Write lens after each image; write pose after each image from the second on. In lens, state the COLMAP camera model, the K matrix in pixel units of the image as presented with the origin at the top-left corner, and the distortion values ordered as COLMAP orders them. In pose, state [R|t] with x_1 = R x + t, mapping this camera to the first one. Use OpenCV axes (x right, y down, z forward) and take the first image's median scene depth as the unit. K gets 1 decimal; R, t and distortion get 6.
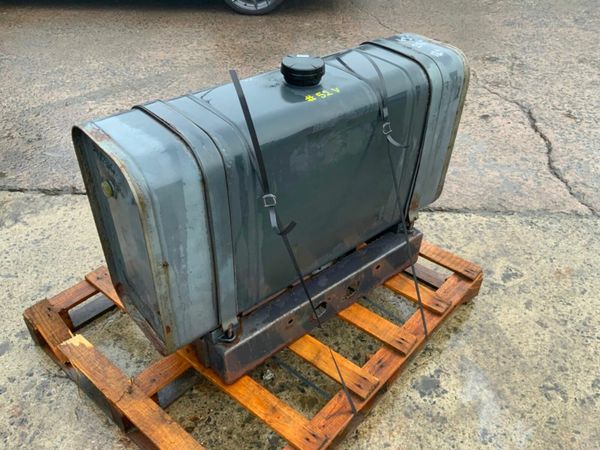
lens RADIAL K [[508.1, 0, 300.0], [0, 508.1, 225.0], [0, 0, 1]] dist [0.004165, -0.064281]
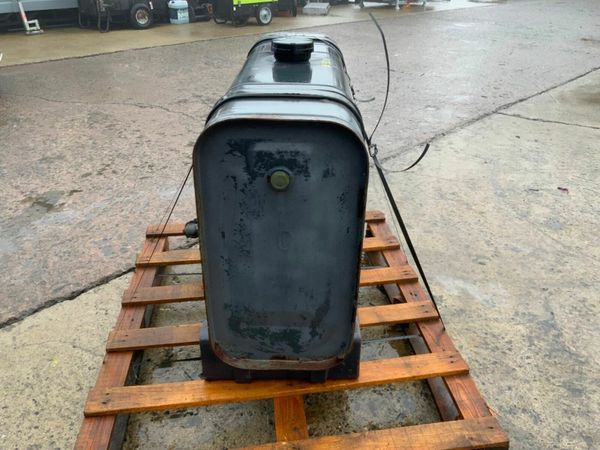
lens RADIAL K [[508.1, 0, 300.0], [0, 508.1, 225.0], [0, 0, 1]] dist [0.004165, -0.064281]
pose [[0.663434, -0.376658, 0.646517, -0.652813], [0.476137, 0.879056, 0.023539, 0.000417], [-0.577191, 0.292214, 0.762536, 0.256522]]
